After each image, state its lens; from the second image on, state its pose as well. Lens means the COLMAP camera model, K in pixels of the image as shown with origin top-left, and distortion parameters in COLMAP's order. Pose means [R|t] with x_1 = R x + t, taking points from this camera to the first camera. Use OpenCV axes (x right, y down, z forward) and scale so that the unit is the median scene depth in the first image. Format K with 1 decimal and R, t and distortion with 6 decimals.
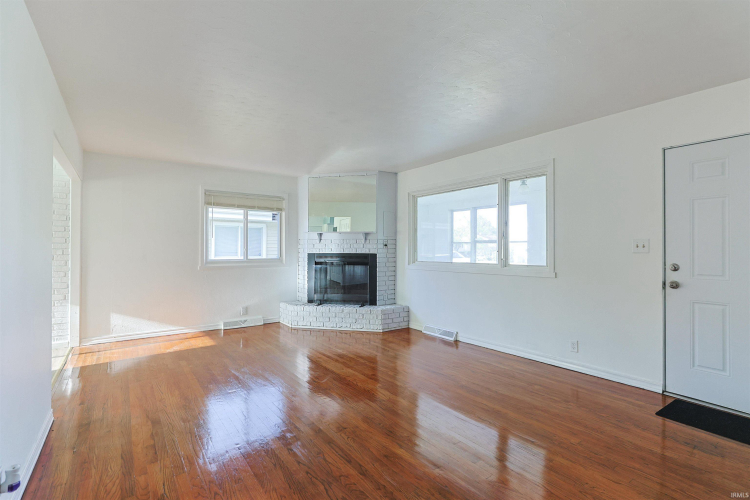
lens RADIAL K [[362.7, 0, 376.5], [0, 362.7, 245.1], [0, 0, 1]] dist [-0.006113, 0.000127]
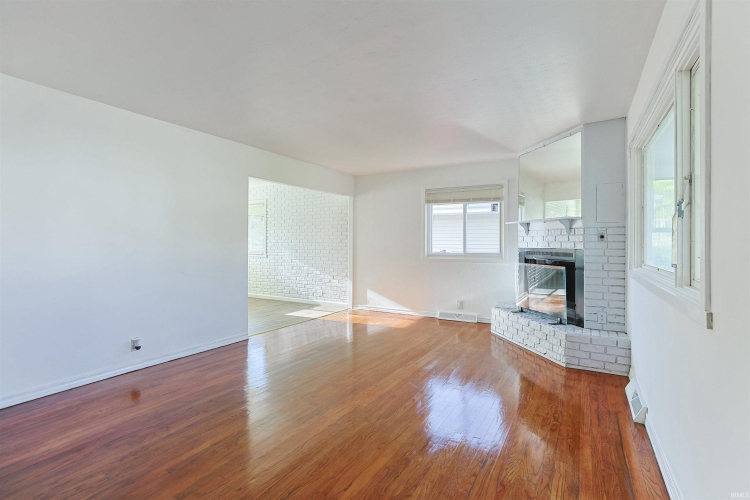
lens RADIAL K [[352.9, 0, 373.2], [0, 352.9, 244.9], [0, 0, 1]] dist [-0.012352, -0.000036]
pose [[0.416703, 0.003399, -0.909036, 0.422426], [0.009230, 0.999926, 0.007970, 0.006102], [0.908996, -0.011711, 0.416641, 0.383831]]
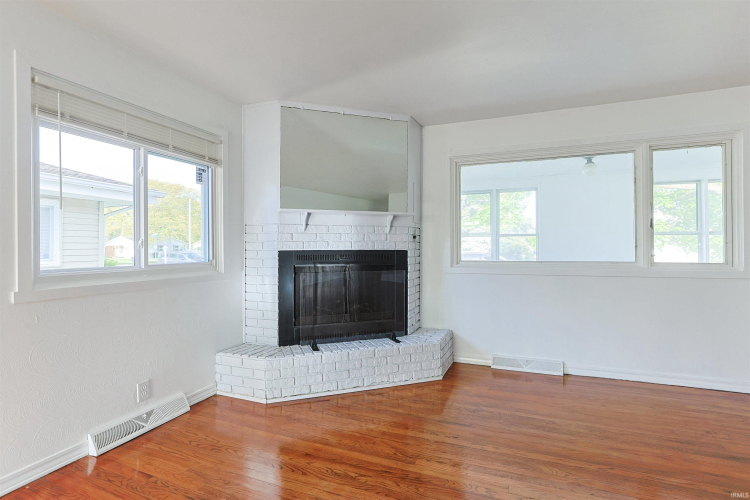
lens RADIAL K [[363.1, 0, 387.3], [0, 363.1, 244.9], [0, 0, 1]] dist [-0.002370, 0.000310]
pose [[0.834946, 0.000100, 0.550332, -0.365139], [-0.002759, 0.999988, 0.004004, 0.011980], [-0.550325, -0.004861, 0.834937, 0.503304]]
